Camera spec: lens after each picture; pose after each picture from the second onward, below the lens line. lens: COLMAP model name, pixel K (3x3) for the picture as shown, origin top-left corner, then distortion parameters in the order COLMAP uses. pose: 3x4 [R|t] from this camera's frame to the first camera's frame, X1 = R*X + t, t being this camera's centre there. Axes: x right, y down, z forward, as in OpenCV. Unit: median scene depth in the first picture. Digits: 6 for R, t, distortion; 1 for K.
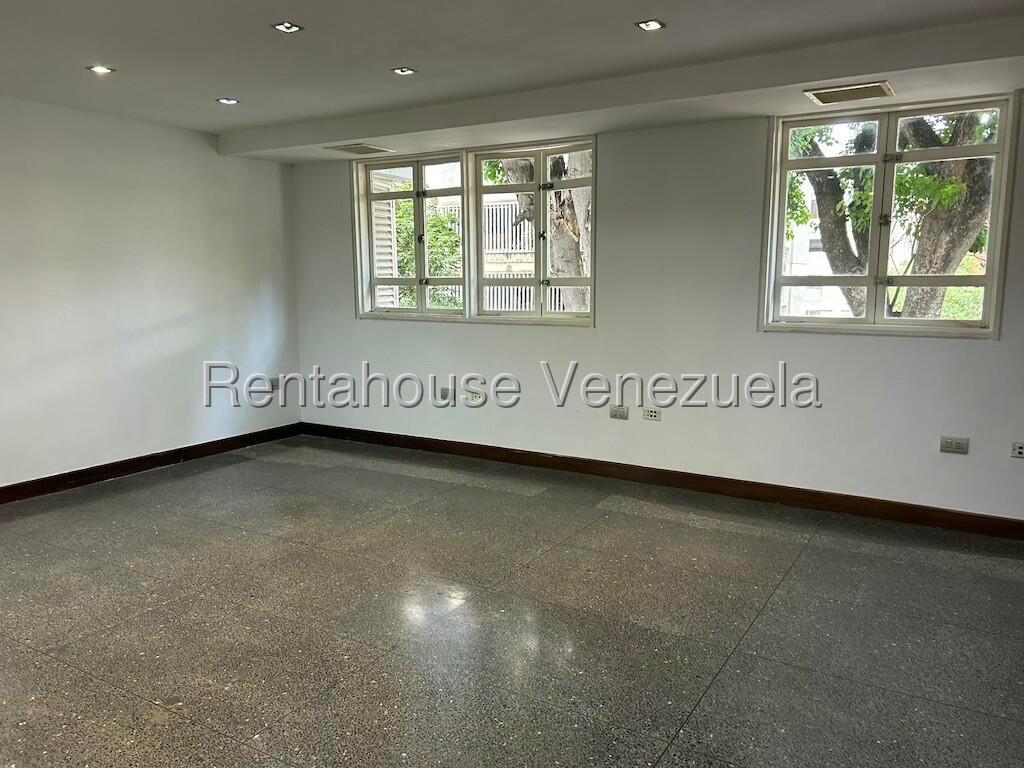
lens RADIAL K [[763.2, 0, 518.0], [0, 763.2, 381.8], [0, 0, 1]] dist [0.062652, -0.065722]
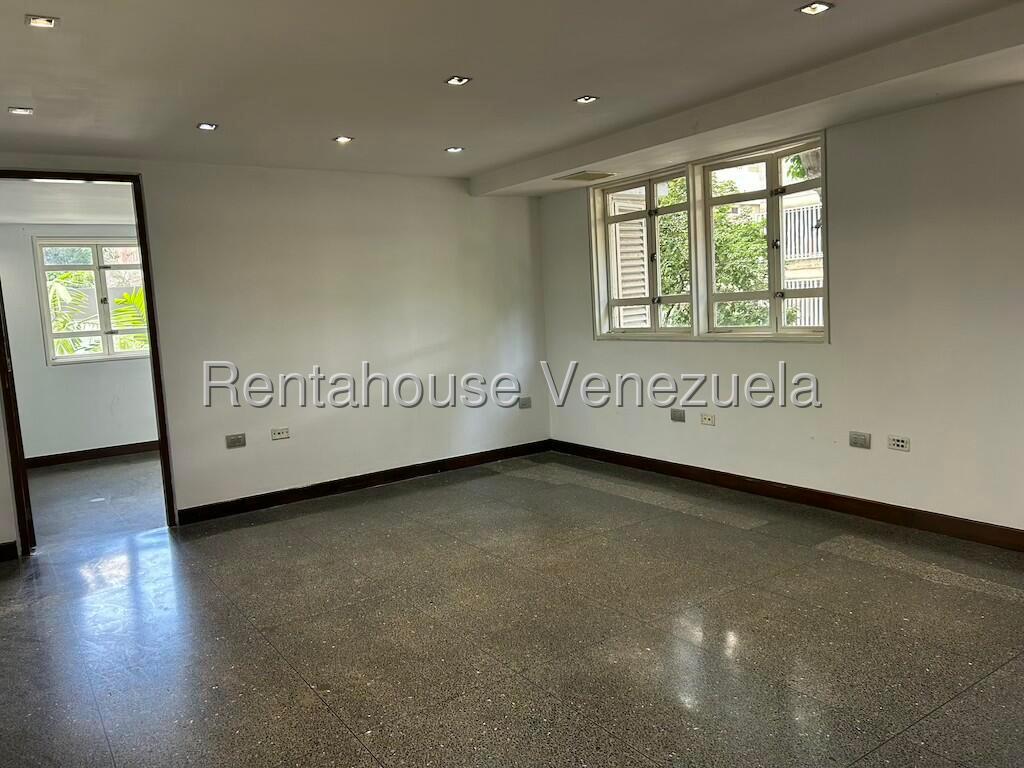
lens RADIAL K [[763.2, 0, 509.6], [0, 763.2, 383.6], [0, 0, 1]] dist [0.062652, -0.065722]
pose [[0.910997, -0.004377, -0.412390, 0.128994], [-0.002416, 0.999870, -0.015949, -0.009464], [0.412406, 0.015526, 0.910868, 0.030634]]
